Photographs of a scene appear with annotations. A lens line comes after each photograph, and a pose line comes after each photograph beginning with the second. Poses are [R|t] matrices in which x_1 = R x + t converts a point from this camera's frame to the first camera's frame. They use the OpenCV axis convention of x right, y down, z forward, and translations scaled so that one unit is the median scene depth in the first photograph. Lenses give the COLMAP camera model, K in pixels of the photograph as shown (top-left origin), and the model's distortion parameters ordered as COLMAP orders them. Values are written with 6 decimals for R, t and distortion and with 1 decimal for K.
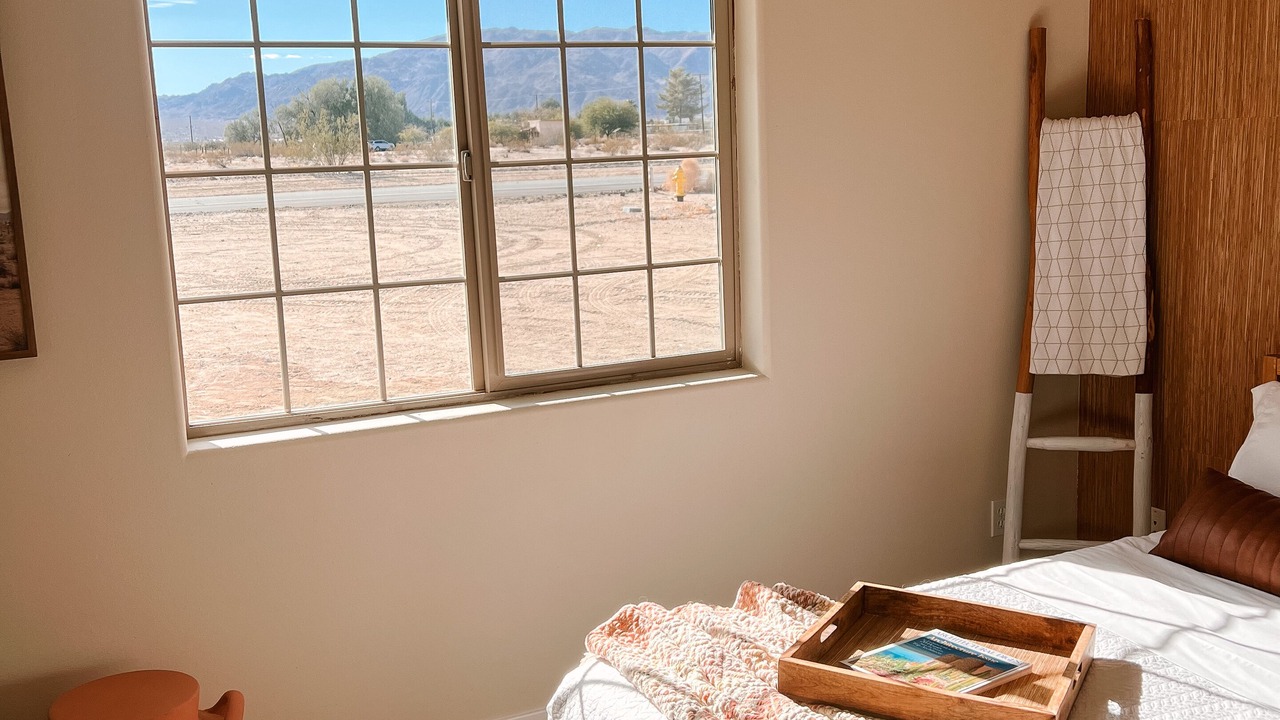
lens RADIAL K [[1210.4, 0, 640.0], [0, 1210.4, 360.0], [0, 0, 1]] dist [0.193178, -0.519278]
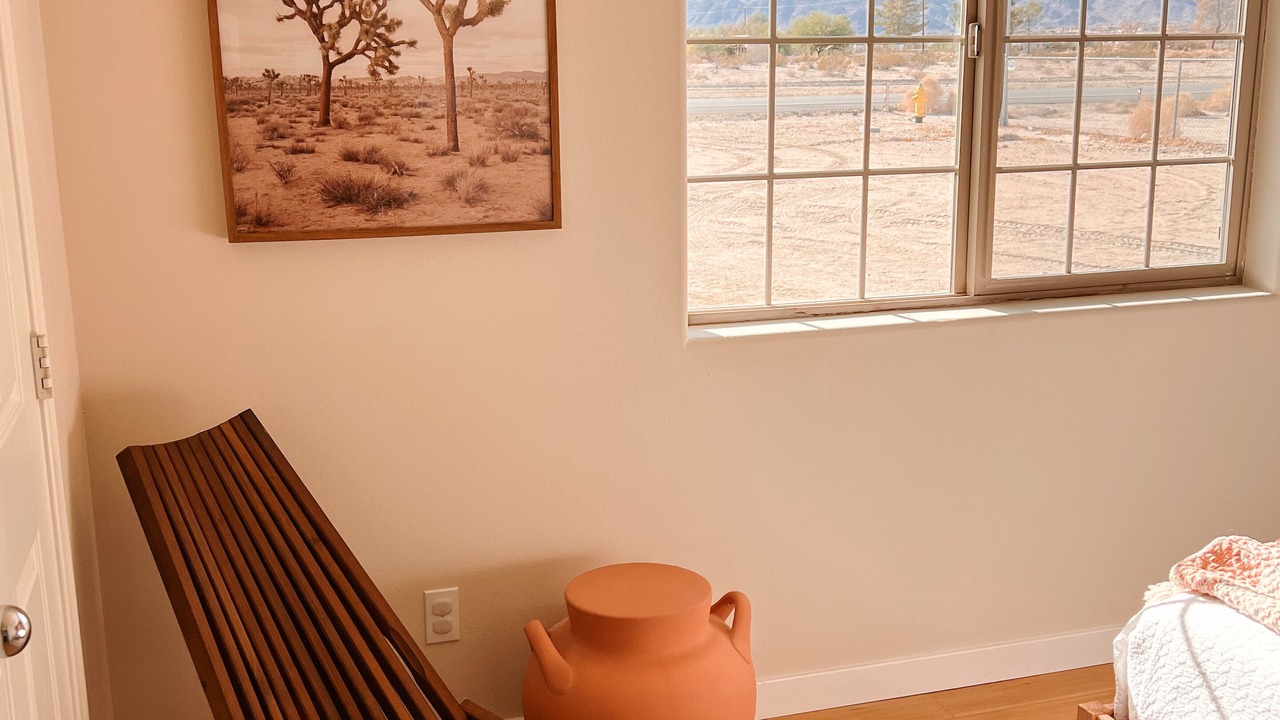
lens RADIAL K [[1256.1, 0, 640.0], [0, 1256.1, 360.0], [0, 0, 1]] dist [0.135625, -0.330908]
pose [[0.989500, 0.057646, -0.132543, -0.246150], [-0.050415, 0.997084, 0.057279, 0.033389], [0.135459, -0.049996, 0.989521, 0.032164]]
